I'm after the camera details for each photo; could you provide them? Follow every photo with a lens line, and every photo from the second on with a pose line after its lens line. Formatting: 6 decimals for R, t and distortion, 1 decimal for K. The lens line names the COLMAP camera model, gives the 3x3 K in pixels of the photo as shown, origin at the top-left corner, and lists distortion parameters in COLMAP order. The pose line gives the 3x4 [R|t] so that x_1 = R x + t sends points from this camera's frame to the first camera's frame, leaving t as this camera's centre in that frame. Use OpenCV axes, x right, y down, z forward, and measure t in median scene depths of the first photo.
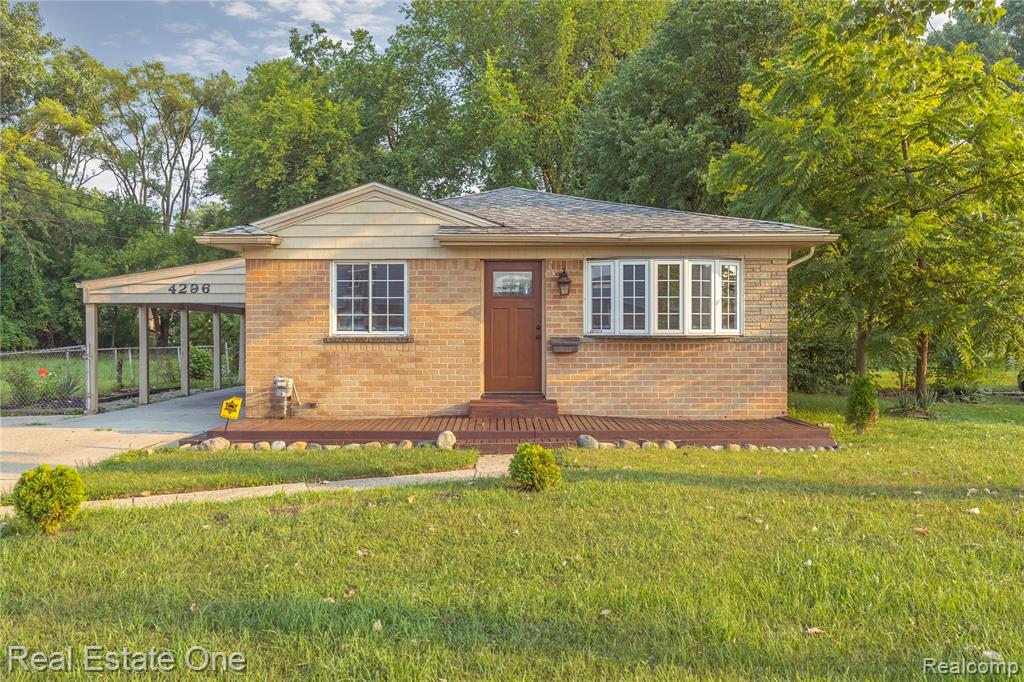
lens RADIAL K [[787.7, 0, 502.7], [0, 787.7, 332.0], [0, 0, 1]] dist [0.004697, 0.001740]
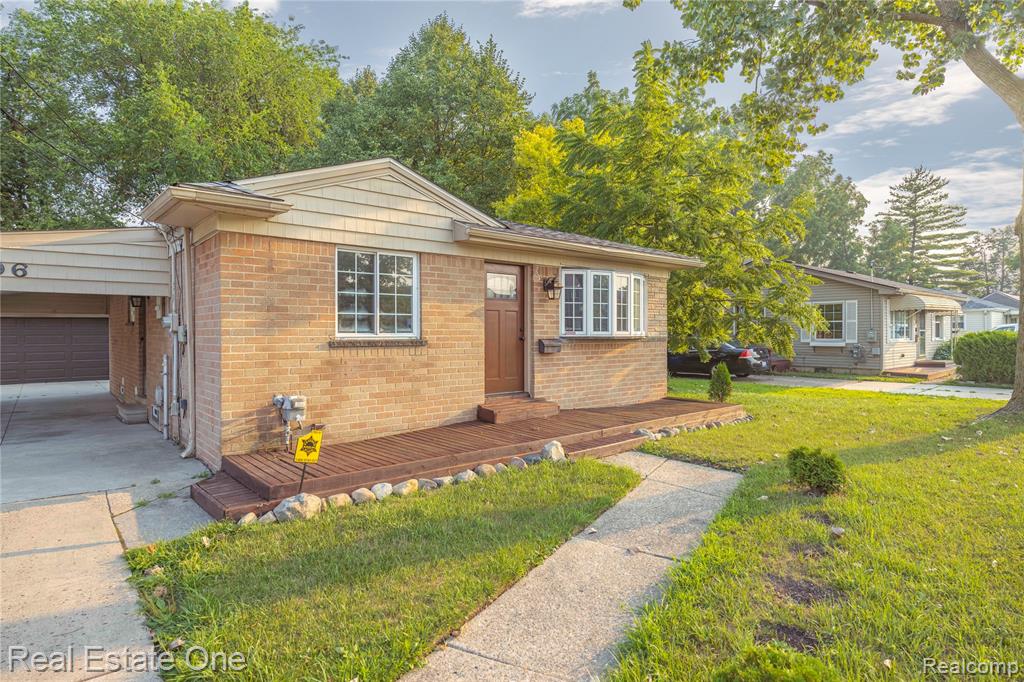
lens RADIAL K [[556.3, 0, 506.0], [0, 556.3, 335.1], [0, 0, 1]] dist [-0.004369, 0.001989]
pose [[0.763805, -0.003346, 0.645438, -0.452508], [0.001633, 0.999993, 0.003251, -0.000600], [-0.645444, -0.001429, 0.763806, 0.455477]]
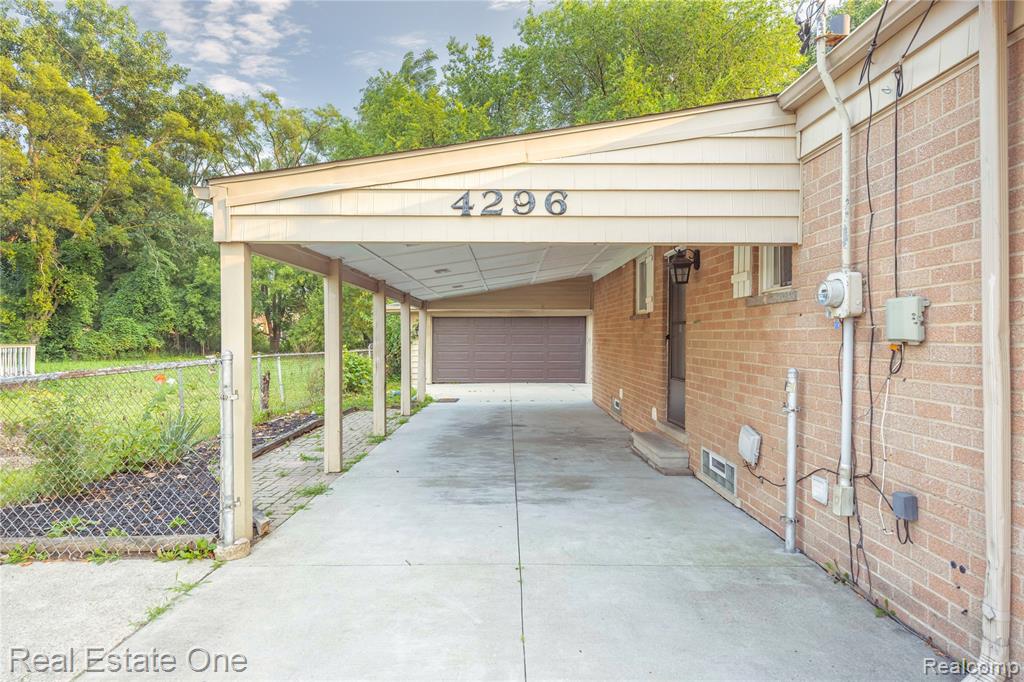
lens RADIAL K [[556.3, 0, 516.6], [0, 556.3, 339.4], [0, 0, 1]] dist [-0.004369, 0.001989]
pose [[0.999739, 0.005057, 0.022292, -0.495436], [-0.005163, 0.999976, 0.004692, 0.007627], [-0.022268, -0.004806, 0.999740, 0.923130]]
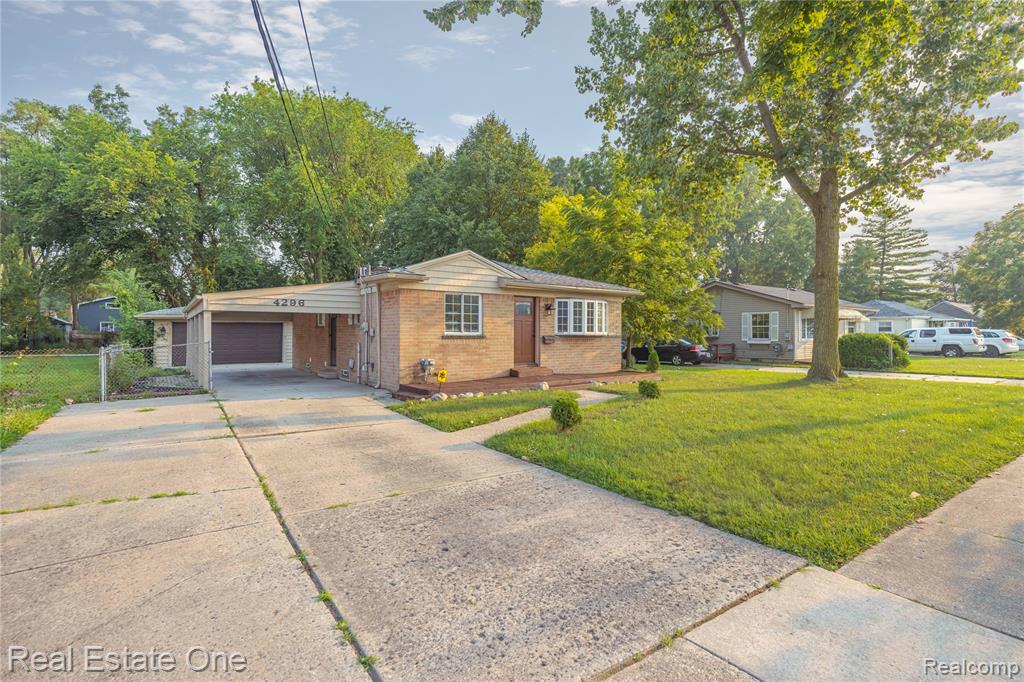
lens RADIAL K [[490.8, 0, 511.1], [0, 490.8, 332.5], [0, 0, 1]] dist [-0.006469, -0.000235]
pose [[0.806483, 0.004737, 0.591239, -0.746385], [-0.001963, 0.999984, -0.005334, 0.005623], [-0.591254, 0.003141, 0.806479, 0.031463]]
